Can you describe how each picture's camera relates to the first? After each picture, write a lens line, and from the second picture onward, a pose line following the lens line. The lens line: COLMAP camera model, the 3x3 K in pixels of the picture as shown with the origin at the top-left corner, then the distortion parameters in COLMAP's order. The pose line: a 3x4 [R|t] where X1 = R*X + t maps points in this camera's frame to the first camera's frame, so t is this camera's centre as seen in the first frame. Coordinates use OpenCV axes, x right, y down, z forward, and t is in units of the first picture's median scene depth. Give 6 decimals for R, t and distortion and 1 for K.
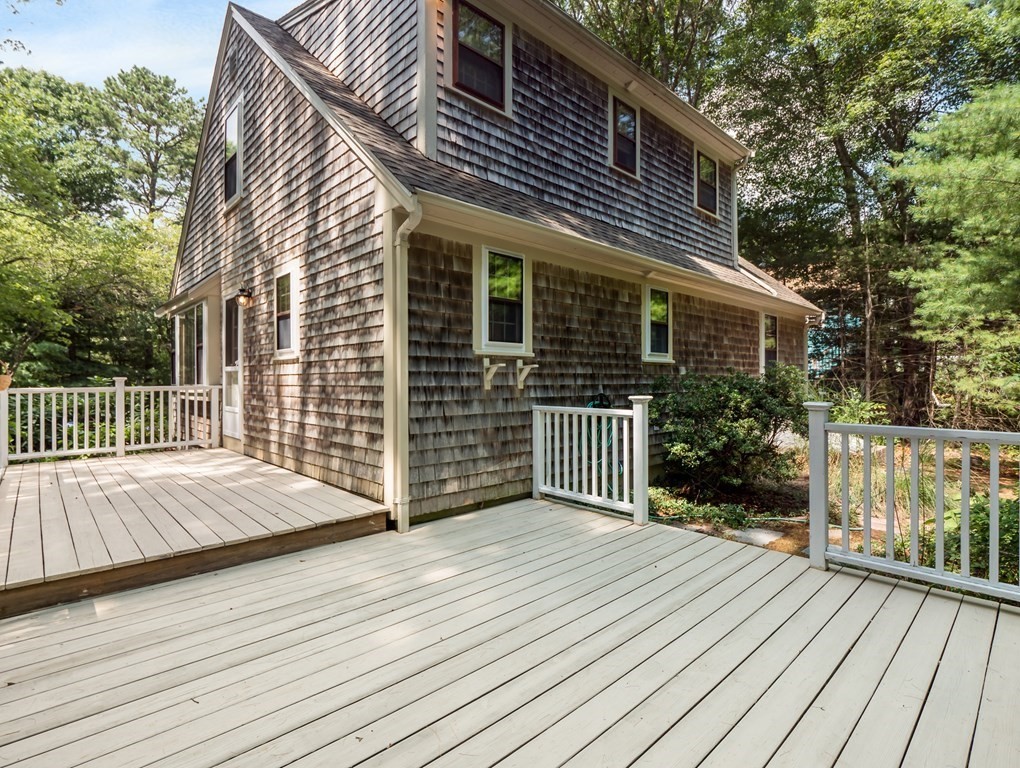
lens RADIAL K [[501.3, 0, 510.0], [0, 501.3, 384.0], [0, 0, 1]] dist [-0.001365, -0.000341]
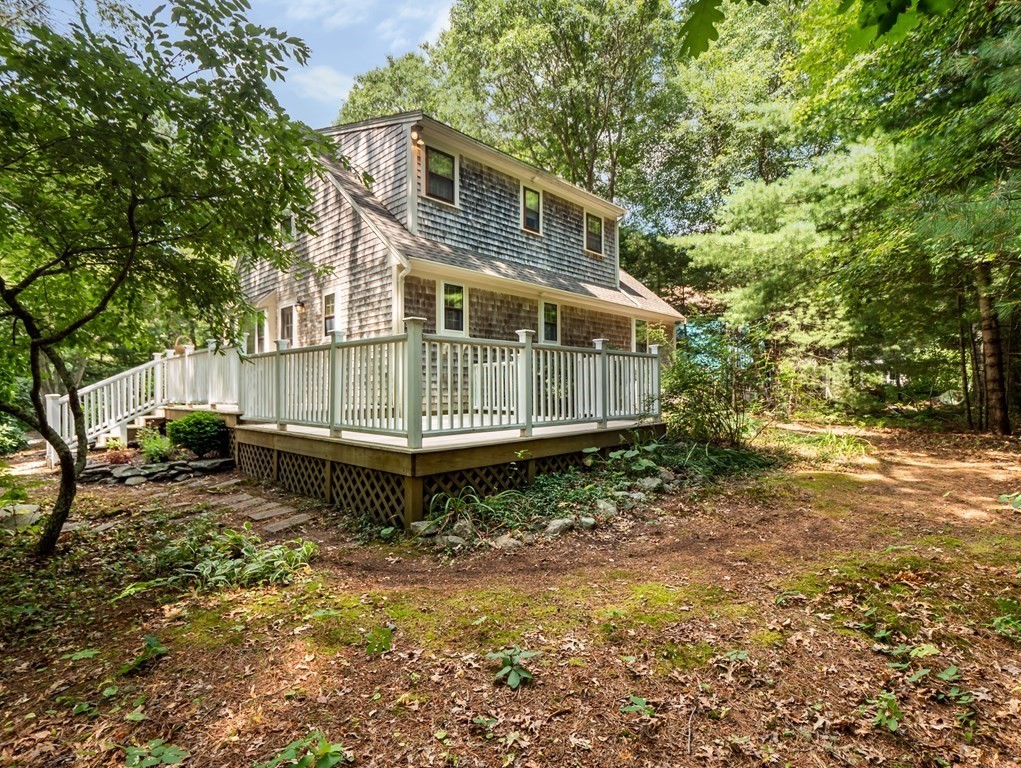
lens RADIAL K [[501.8, 0, 510.5], [0, 501.8, 384.0], [0, 0, 1]] dist [-0.001365, -0.000341]
pose [[0.998553, -0.004421, 0.053591, 0.082888], [0.005714, 0.999696, -0.023998, 0.134529], [-0.053468, 0.024269, 0.998275, -0.732477]]
